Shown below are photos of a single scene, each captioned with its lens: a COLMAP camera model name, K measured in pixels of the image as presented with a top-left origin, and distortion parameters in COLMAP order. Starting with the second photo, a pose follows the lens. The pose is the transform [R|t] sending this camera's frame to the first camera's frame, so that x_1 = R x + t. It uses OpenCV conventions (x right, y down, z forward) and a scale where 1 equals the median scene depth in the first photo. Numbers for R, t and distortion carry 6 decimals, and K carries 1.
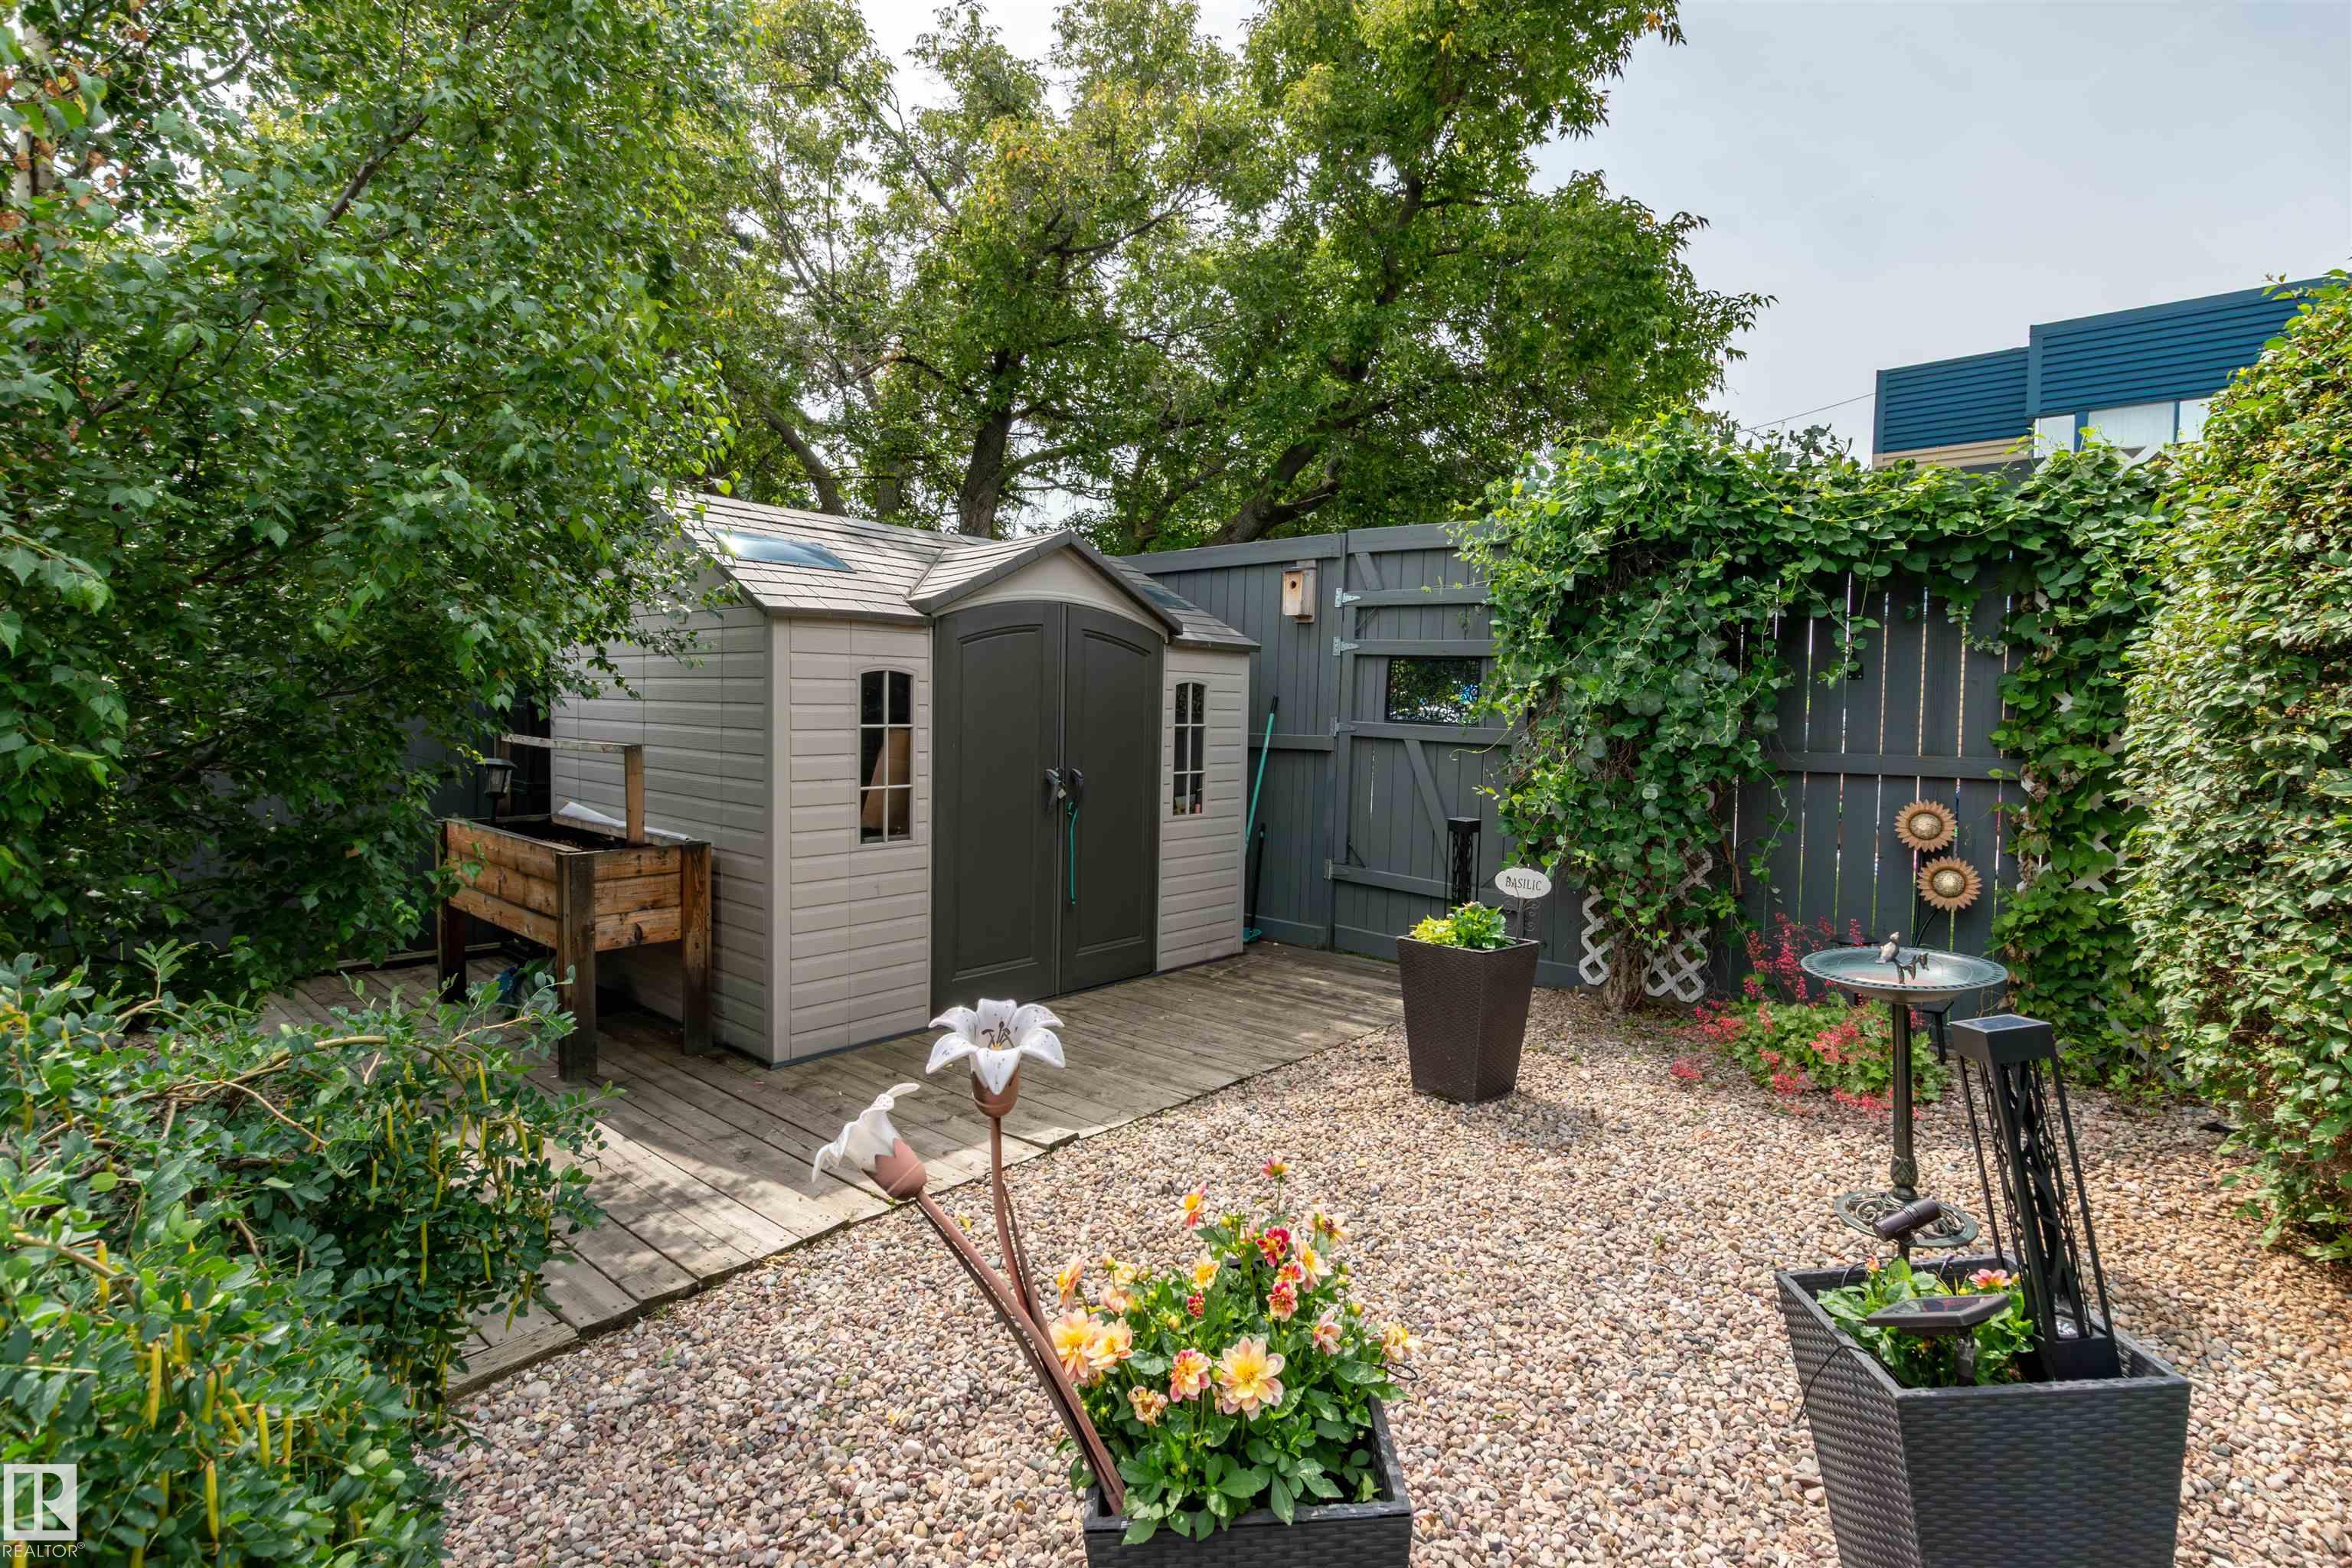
lens RADIAL K [[1139.6, 0, 1199.0], [0, 1139.6, 746.9], [0, 0, 1]] dist [0.010001, -0.000255]
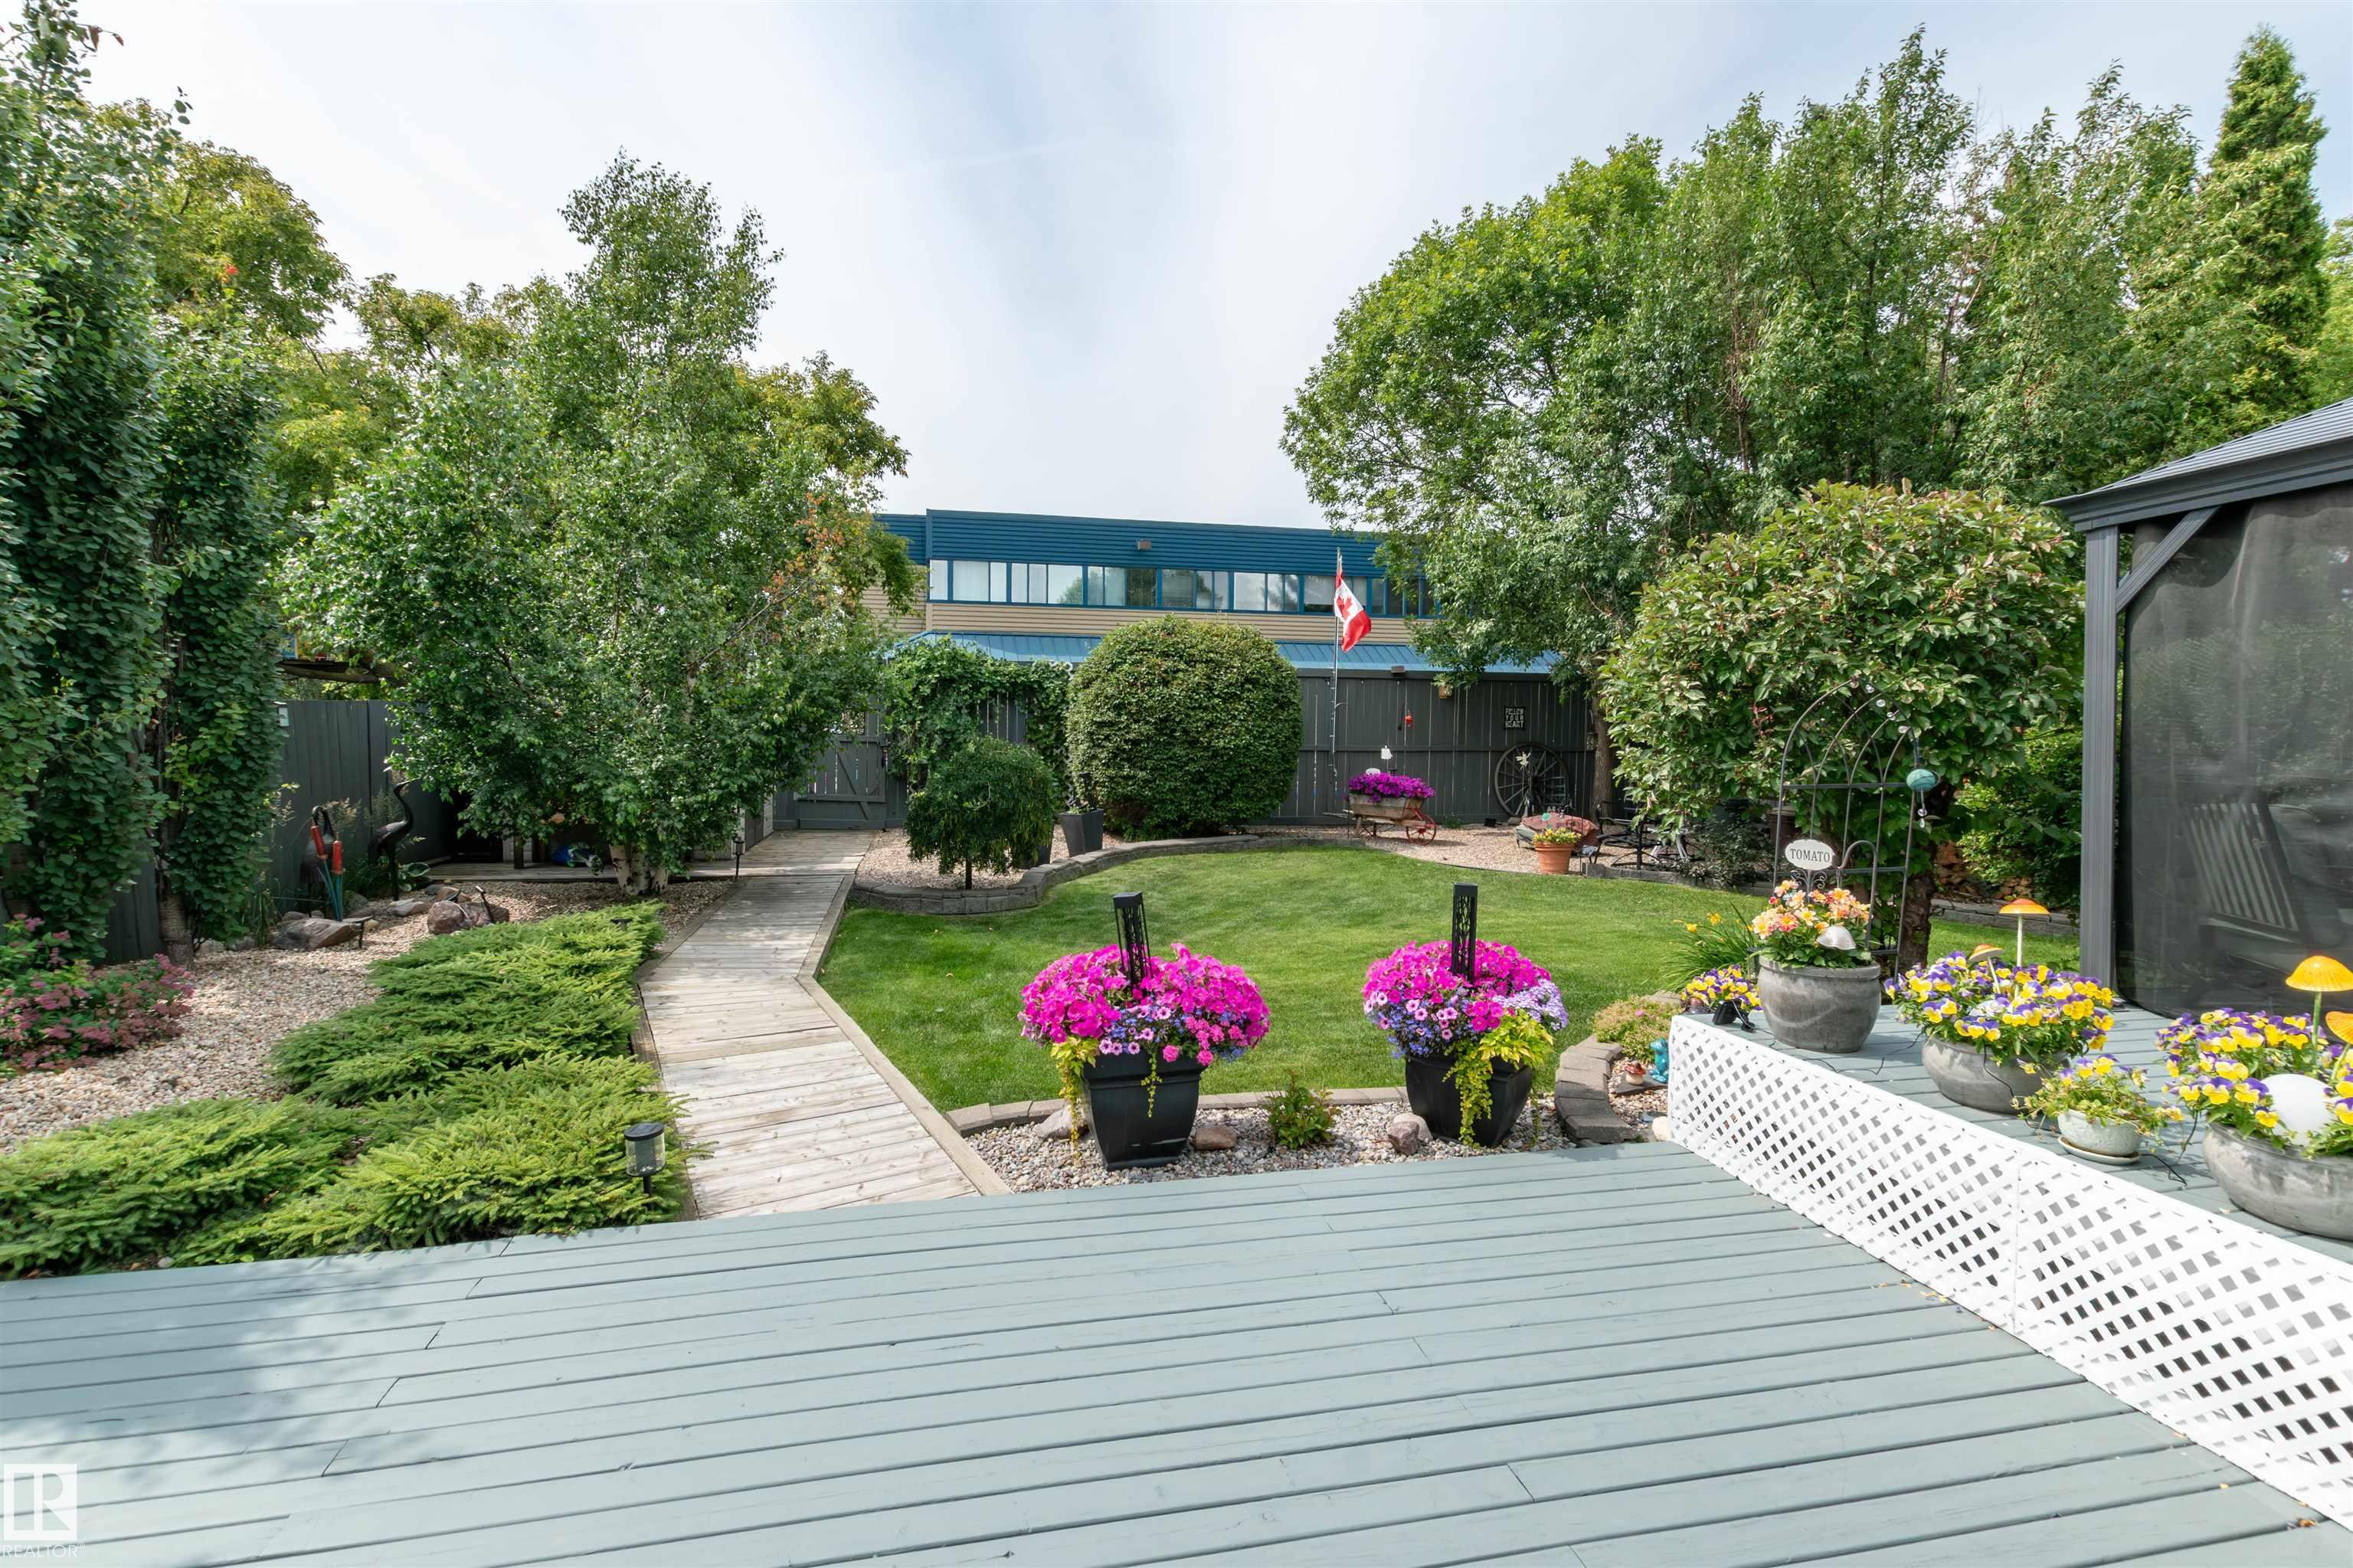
lens RADIAL K [[1070.2, 0, 1168.7], [0, 1070.2, 764.6], [0, 0, 1]] dist [0.002922, -0.004005]
pose [[0.605610, -0.036368, 0.794930, -1.497879], [0.022432, 0.999338, 0.028630, -0.005965], [-0.795446, 0.000494, 0.606025, -1.228677]]
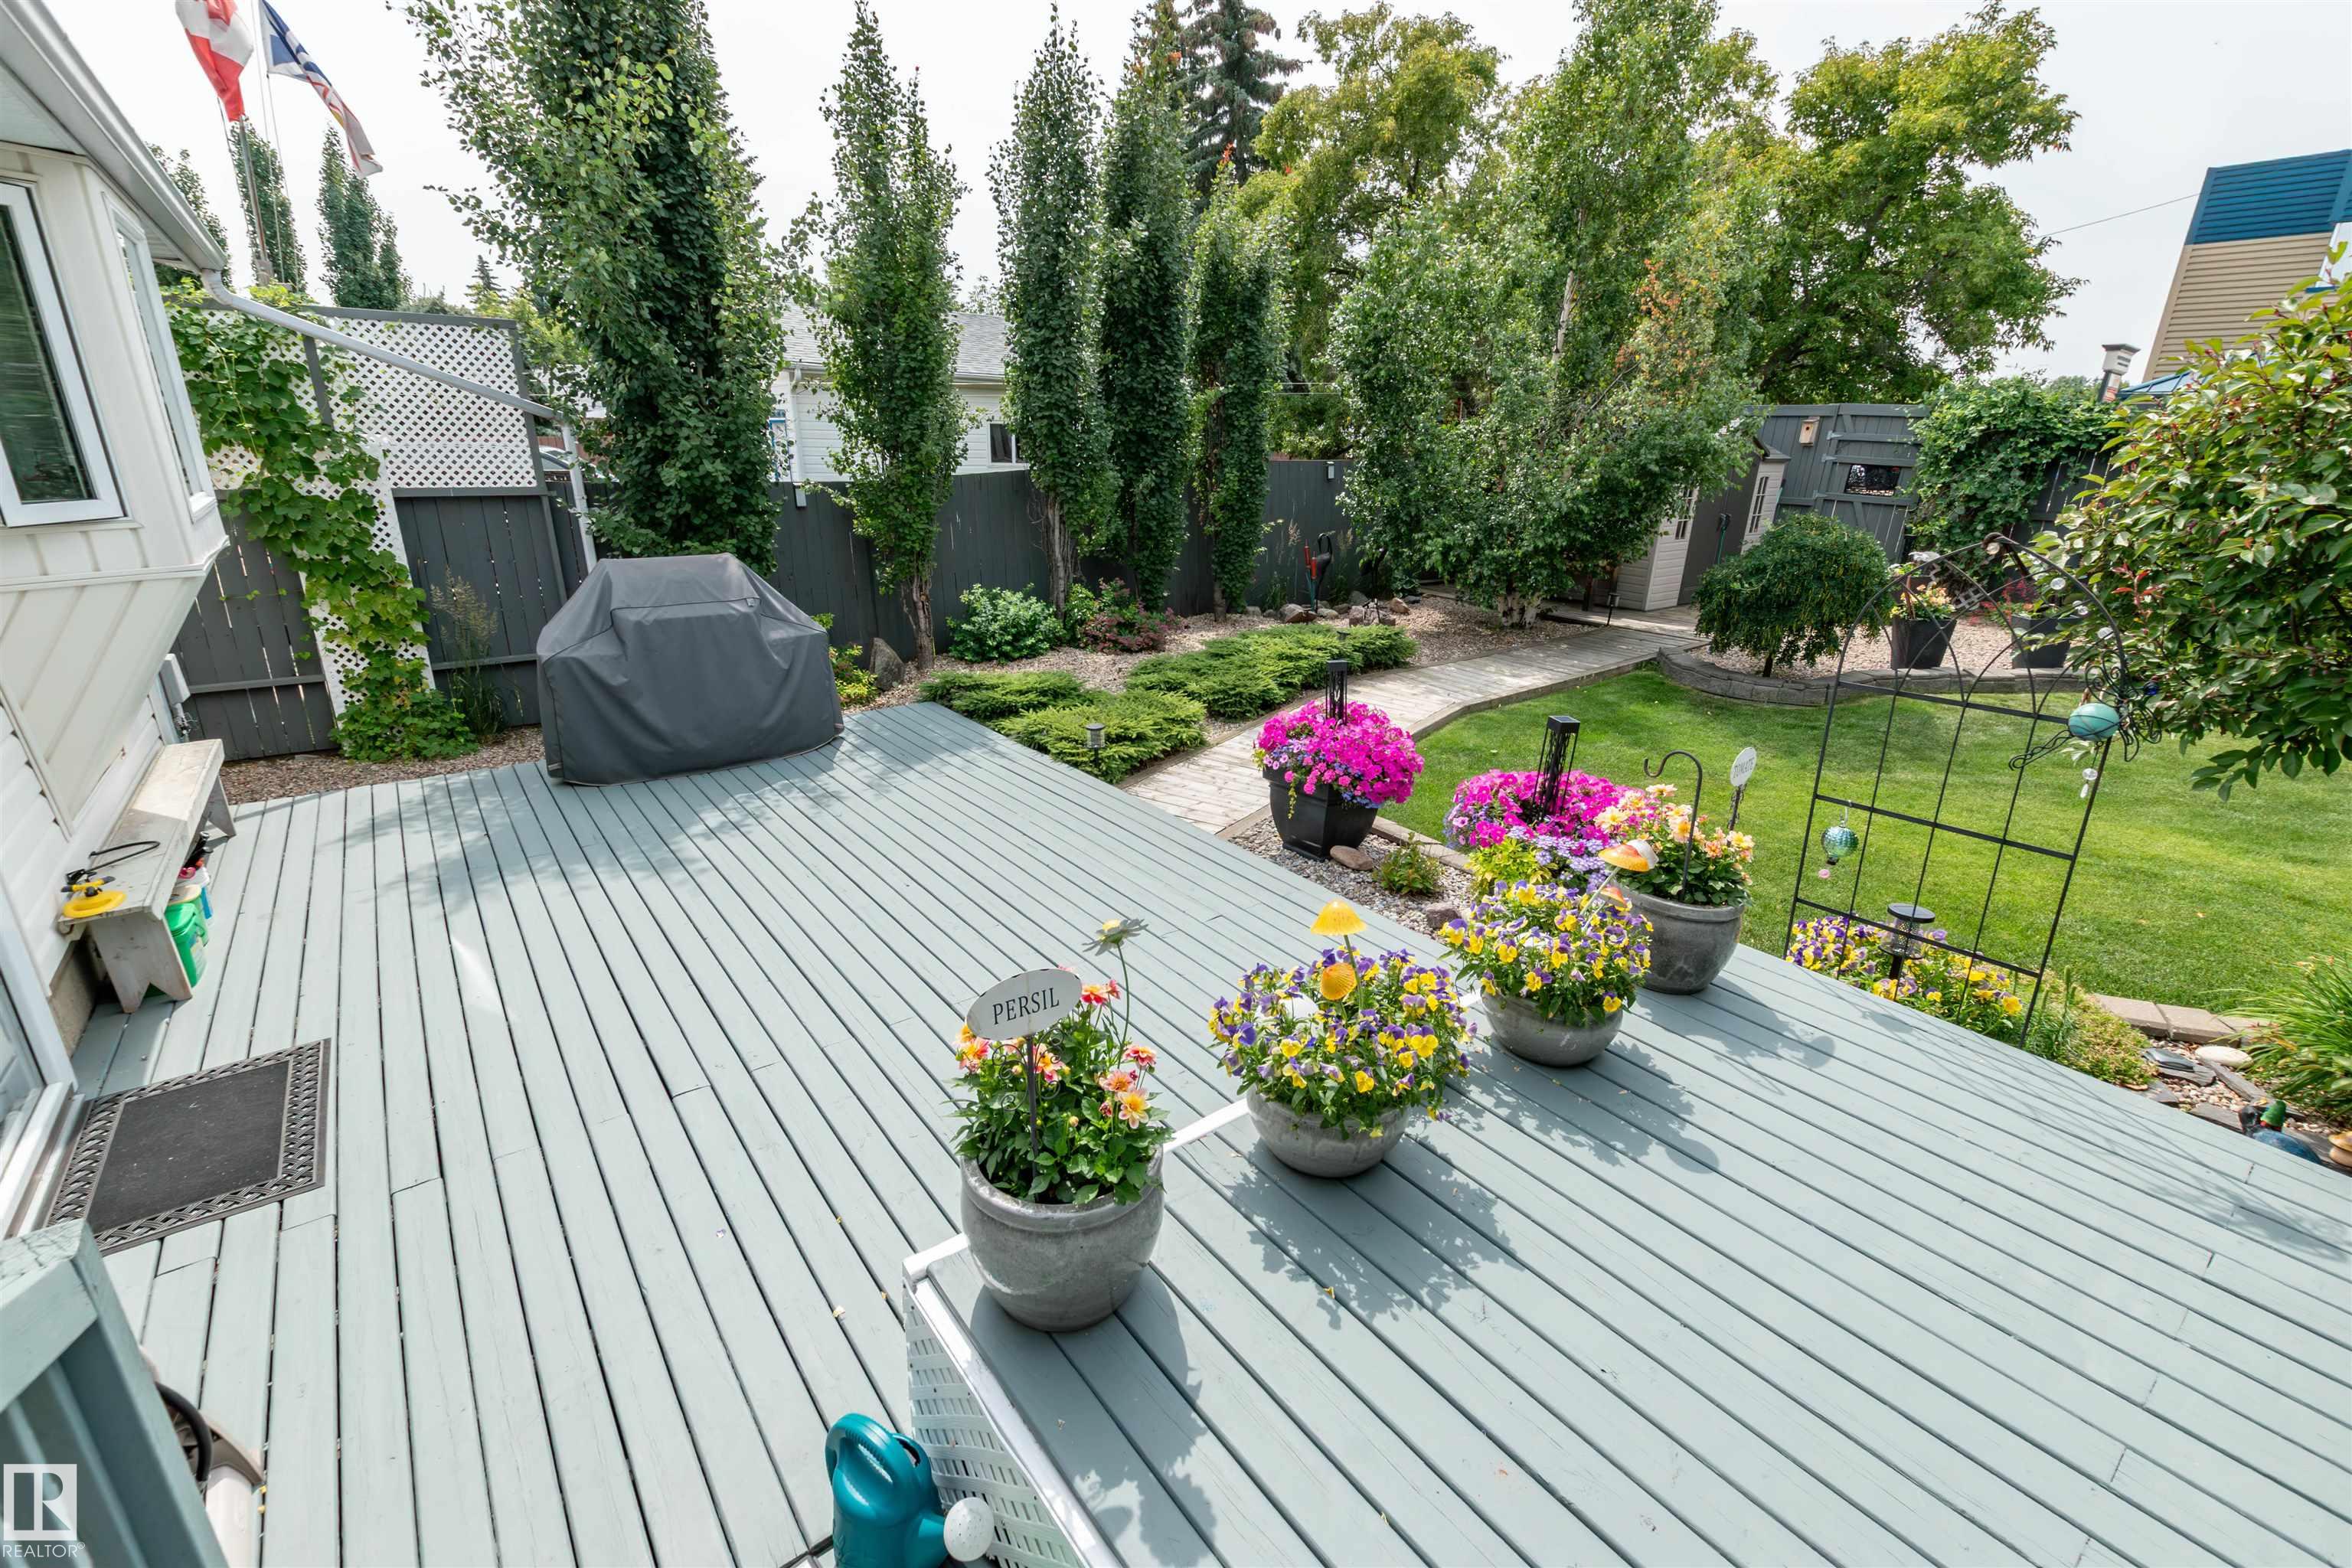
lens RADIAL K [[1032.0, 0, 1182.8], [0, 1032.0, 786.4], [0, 0, 1]] dist [0.004140, 0.000104]
pose [[0.980349, 0.070230, -0.184348, -0.876694], [-0.014105, 0.957046, 0.289591, -0.051853], [0.196768, -0.281300, 0.939230, -1.695843]]
